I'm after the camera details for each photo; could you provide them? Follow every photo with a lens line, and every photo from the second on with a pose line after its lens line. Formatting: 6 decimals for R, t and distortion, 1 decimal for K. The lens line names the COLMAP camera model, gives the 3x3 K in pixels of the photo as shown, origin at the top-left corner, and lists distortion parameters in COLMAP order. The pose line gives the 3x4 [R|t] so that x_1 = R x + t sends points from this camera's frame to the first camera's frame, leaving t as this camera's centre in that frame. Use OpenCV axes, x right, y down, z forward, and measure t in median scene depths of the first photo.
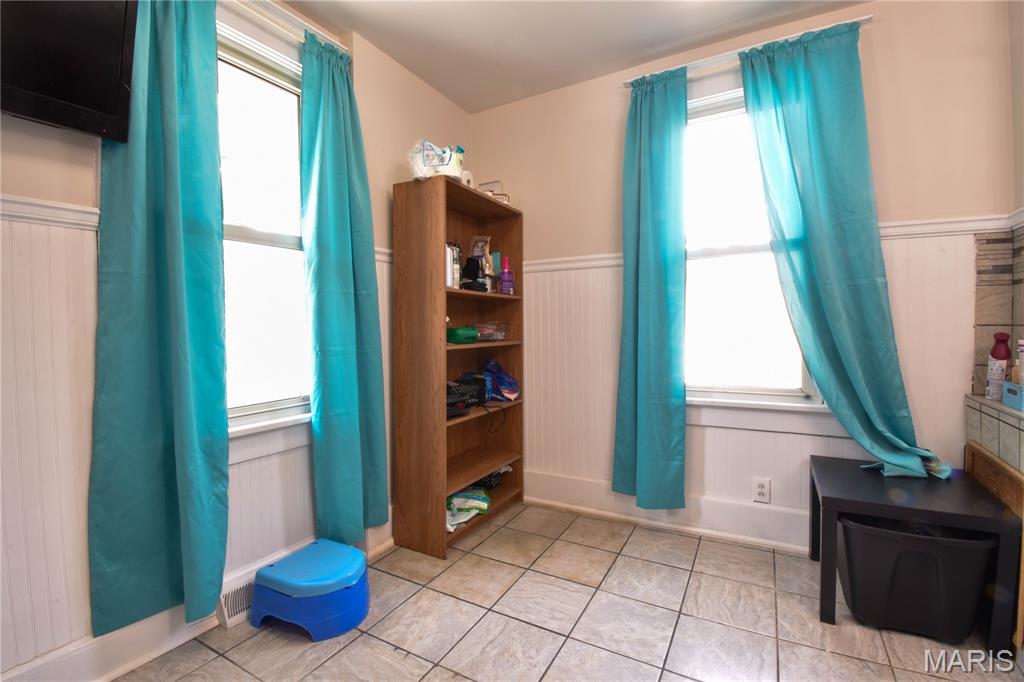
lens RADIAL K [[459.3, 0, 515.2], [0, 459.3, 334.7], [0, 0, 1]] dist [-0.015174, -0.006086]
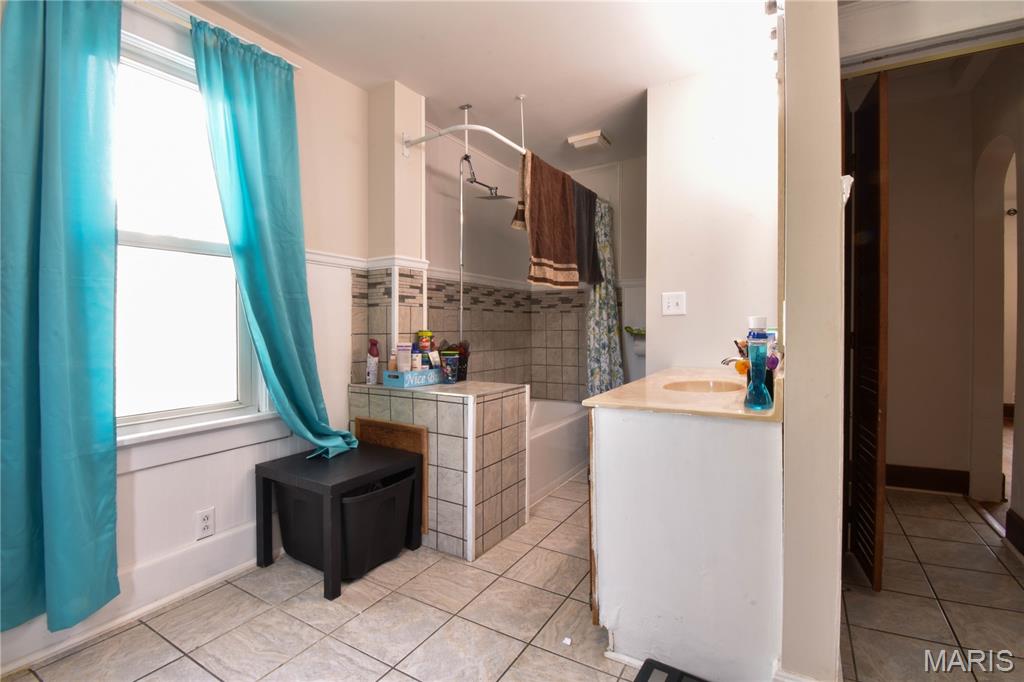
lens RADIAL K [[459.3, 0, 517.3], [0, 459.3, 337.7], [0, 0, 1]] dist [-0.015174, -0.006086]
pose [[0.034472, -0.005739, 0.999389, -0.363649], [0.036883, 0.999310, 0.004467, 0.002130], [-0.998725, 0.036707, 0.034660, 0.416133]]
